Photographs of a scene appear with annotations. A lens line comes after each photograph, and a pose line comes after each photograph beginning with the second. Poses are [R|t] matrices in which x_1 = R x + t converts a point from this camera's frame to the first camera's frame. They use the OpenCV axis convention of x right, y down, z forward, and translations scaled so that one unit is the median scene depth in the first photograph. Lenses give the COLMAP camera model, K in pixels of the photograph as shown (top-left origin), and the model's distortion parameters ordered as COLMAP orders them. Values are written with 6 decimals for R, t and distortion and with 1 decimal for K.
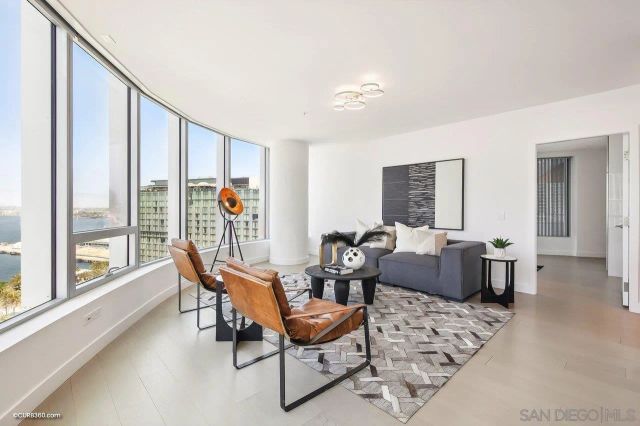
lens RADIAL K [[289.4, 0, 322.5], [0, 289.4, 209.5], [0, 0, 1]] dist [-0.002586, -0.000280]
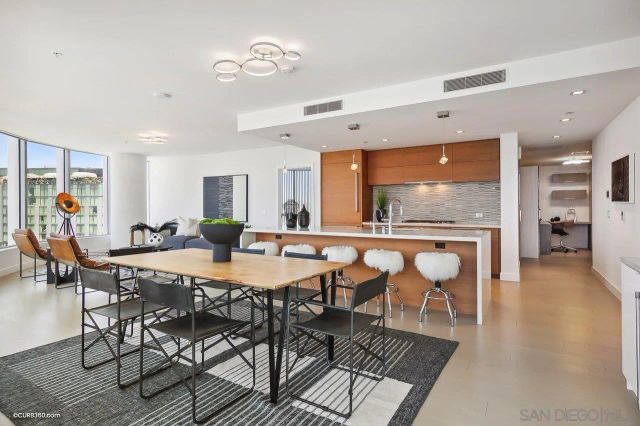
lens RADIAL K [[331.1, 0, 320.9], [0, 331.1, 208.8], [0, 0, 1]] dist [-0.000715, -0.000461]
pose [[0.958174, -0.007587, 0.286084, 0.338577], [0.007123, 0.999971, 0.002662, 0.000730], [-0.286096, -0.000513, 0.958201, -0.726459]]
